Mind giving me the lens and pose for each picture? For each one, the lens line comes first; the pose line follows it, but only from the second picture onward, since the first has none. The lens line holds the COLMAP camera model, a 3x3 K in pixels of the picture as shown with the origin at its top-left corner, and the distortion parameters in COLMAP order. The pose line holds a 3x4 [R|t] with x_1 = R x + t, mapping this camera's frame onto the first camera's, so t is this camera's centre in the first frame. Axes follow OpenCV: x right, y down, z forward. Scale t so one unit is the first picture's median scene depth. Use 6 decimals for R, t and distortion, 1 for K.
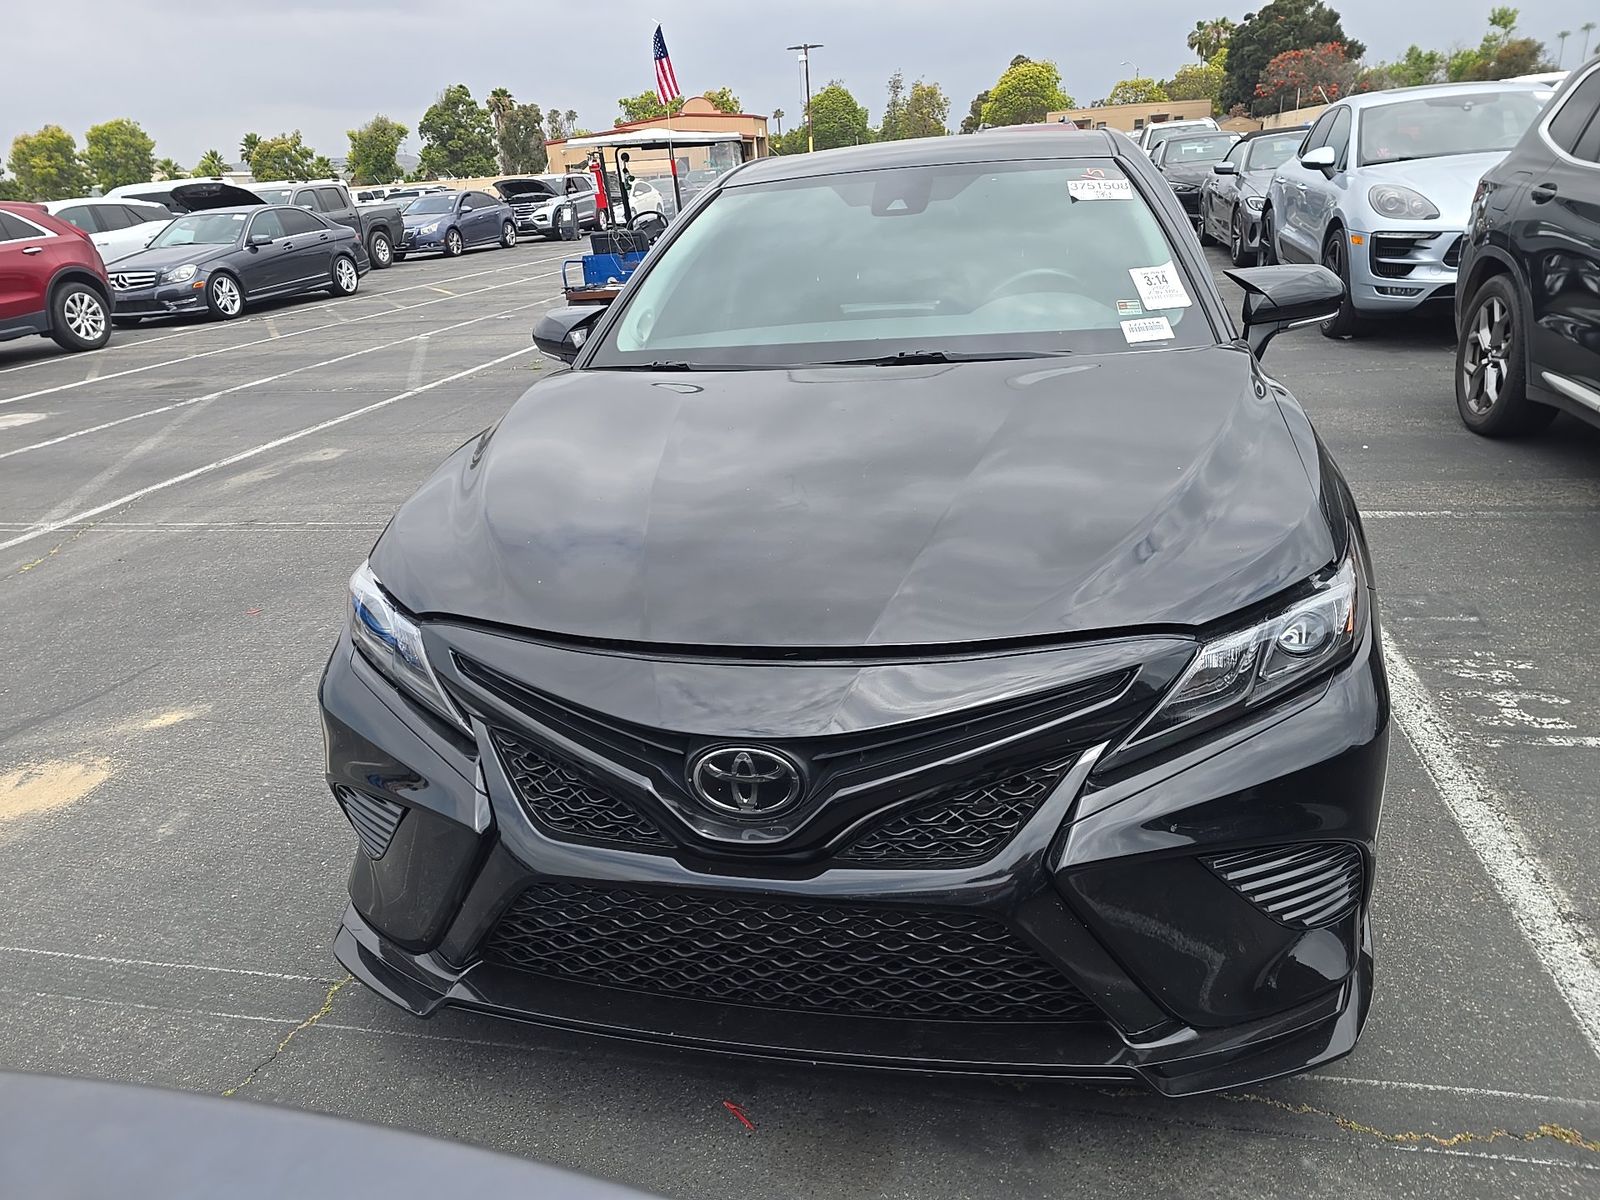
lens RADIAL K [[1130.8, 0, 794.9], [0, 1130.8, 598.7], [0, 0, 1]] dist [0.056891, -0.047241]
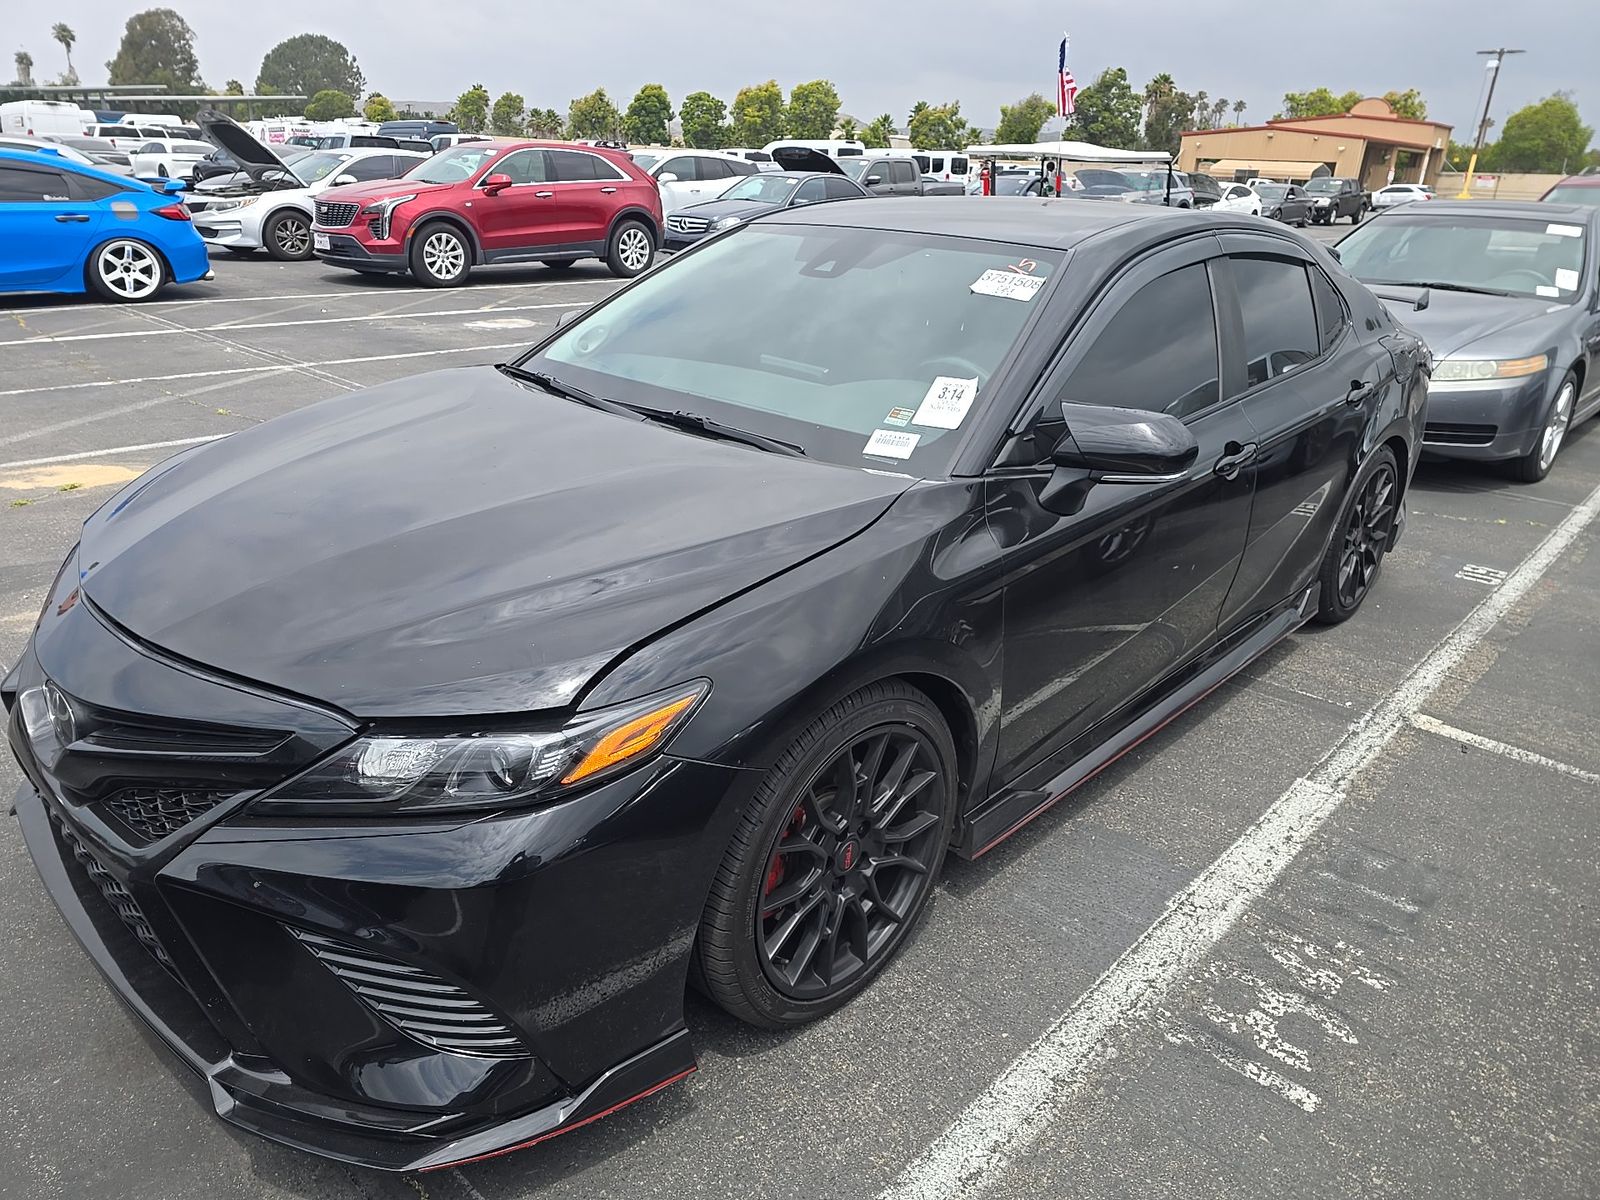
lens RADIAL K [[1130.8, 0, 794.9], [0, 1130.8, 598.7], [0, 0, 1]] dist [0.056891, -0.047241]
pose [[0.842344, 0.285039, -0.457393, 0.158334], [-0.277352, 0.956950, 0.085577, -0.039046], [0.462095, 0.054774, 0.885137, 0.035255]]
